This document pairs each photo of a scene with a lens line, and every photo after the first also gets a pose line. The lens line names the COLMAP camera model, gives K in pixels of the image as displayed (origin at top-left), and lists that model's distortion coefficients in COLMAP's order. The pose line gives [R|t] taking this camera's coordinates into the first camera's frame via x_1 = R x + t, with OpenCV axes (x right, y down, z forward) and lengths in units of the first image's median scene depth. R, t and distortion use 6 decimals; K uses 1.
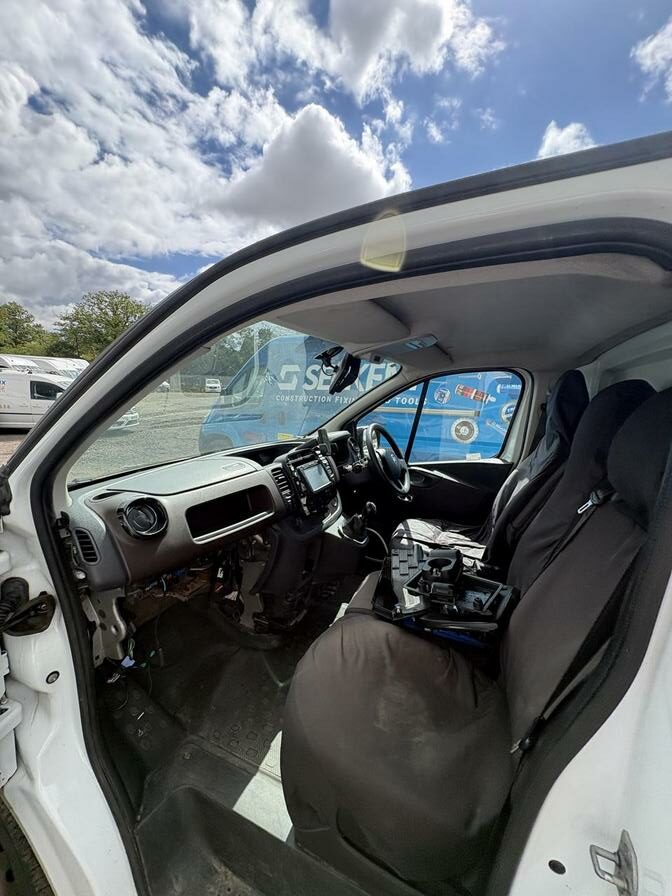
lens RADIAL K [[364.6, 0, 333.8], [0, 364.6, 444.2], [0, 0, 1]] dist [0.000584, 0.000047]
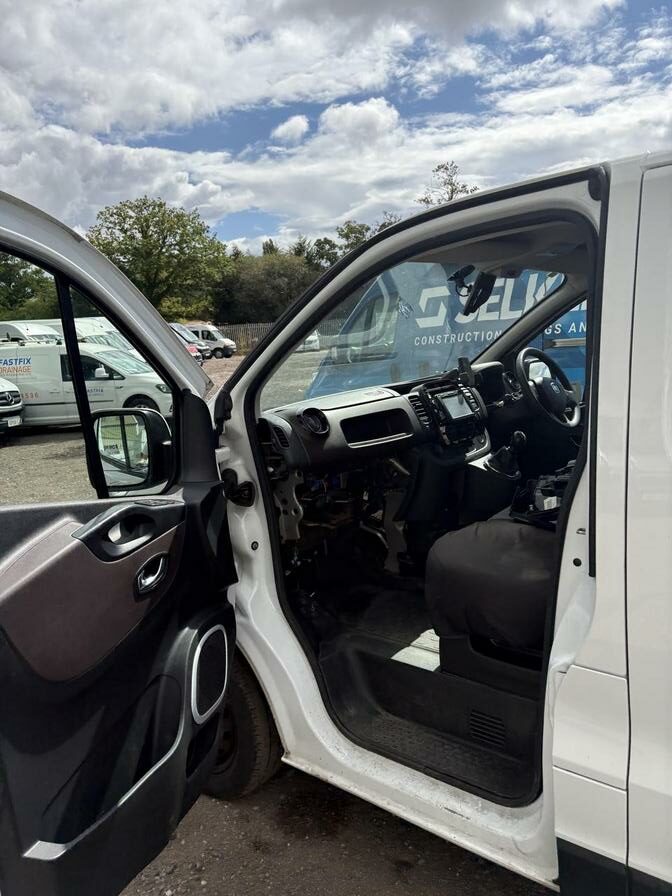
lens RADIAL K [[663.1, 0, 322.8], [0, 663.1, 463.3], [0, 0, 1]] dist [0.067091, -0.001770]
pose [[0.952315, -0.042500, -0.302144, 0.148641], [0.055220, 0.997906, 0.033679, 0.172127], [0.300080, -0.048757, 0.952667, -0.820139]]
